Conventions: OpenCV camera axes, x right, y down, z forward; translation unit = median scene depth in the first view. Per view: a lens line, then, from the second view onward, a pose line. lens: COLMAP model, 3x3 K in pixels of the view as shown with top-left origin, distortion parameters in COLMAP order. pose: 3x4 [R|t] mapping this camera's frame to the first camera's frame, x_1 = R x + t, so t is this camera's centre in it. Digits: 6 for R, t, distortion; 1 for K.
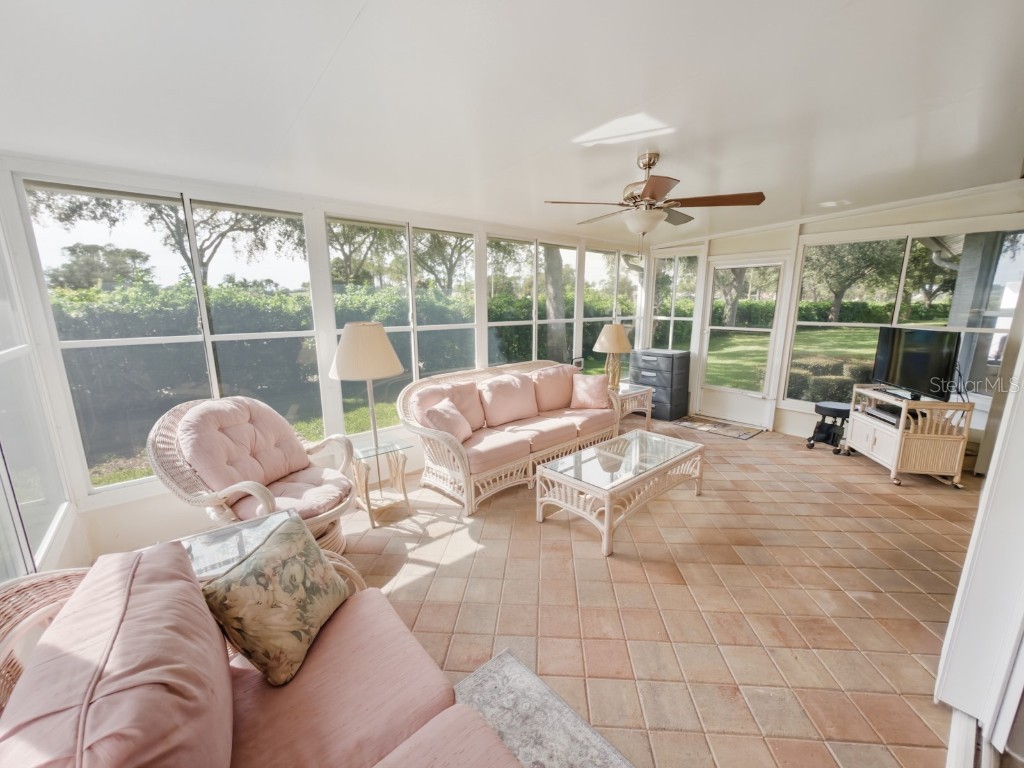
lens RADIAL K [[402.5, 0, 514.3], [0, 402.5, 383.5], [0, 0, 1]] dist [0.000670, 0.000098]
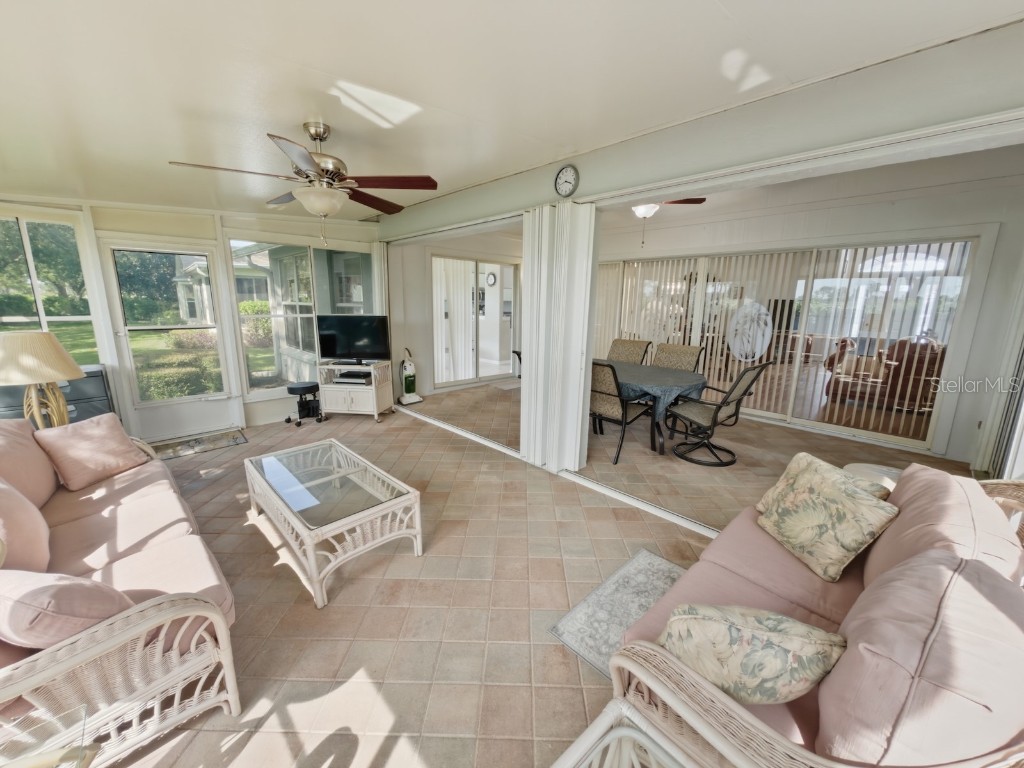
lens RADIAL K [[402.5, 0, 514.3], [0, 402.5, 383.5], [0, 0, 1]] dist [0.000670, 0.000098]
pose [[-0.062706, -0.204040, 0.976952, -0.398013], [0.182742, 0.959982, 0.212225, -0.086640], [-0.981159, 0.191838, -0.022910, 0.419989]]
